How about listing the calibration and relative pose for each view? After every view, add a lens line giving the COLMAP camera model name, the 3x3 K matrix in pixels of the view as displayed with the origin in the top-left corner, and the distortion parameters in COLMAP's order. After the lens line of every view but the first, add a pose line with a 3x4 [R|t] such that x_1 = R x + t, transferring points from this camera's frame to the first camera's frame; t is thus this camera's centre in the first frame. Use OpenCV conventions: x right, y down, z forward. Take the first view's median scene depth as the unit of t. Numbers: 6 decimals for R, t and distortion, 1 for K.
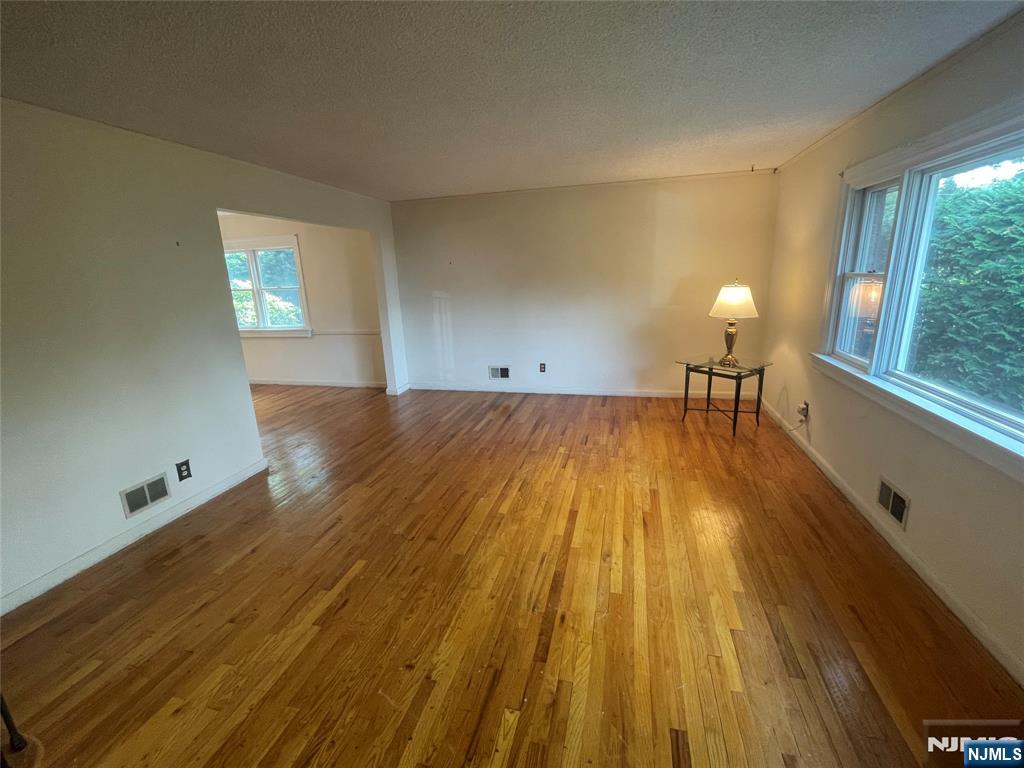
lens RADIAL K [[441.9, 0, 513.9], [0, 441.9, 388.5], [0, 0, 1]] dist [-0.006538, 0.000271]
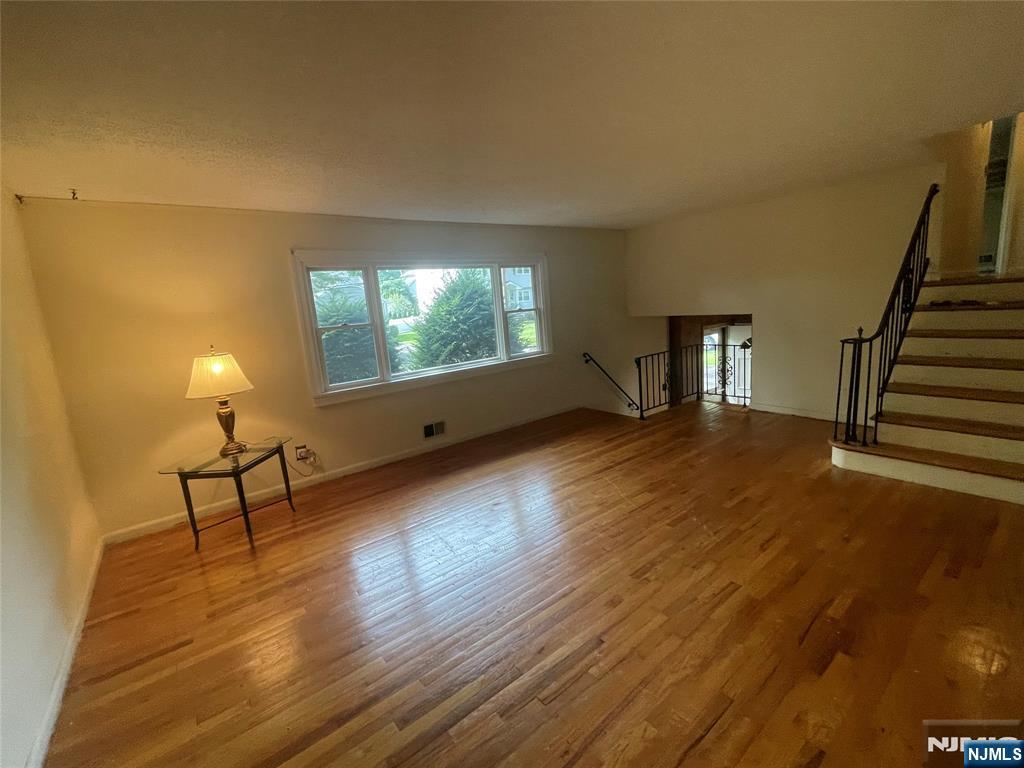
lens RADIAL K [[441.9, 0, 509.8], [0, 441.9, 384.9], [0, 0, 1]] dist [-0.006538, 0.000271]
pose [[-0.781108, -0.015928, 0.624193, -0.397564], [0.262233, 0.898870, 0.351094, -0.325734], [-0.566661, 0.437926, -0.697937, 1.282144]]
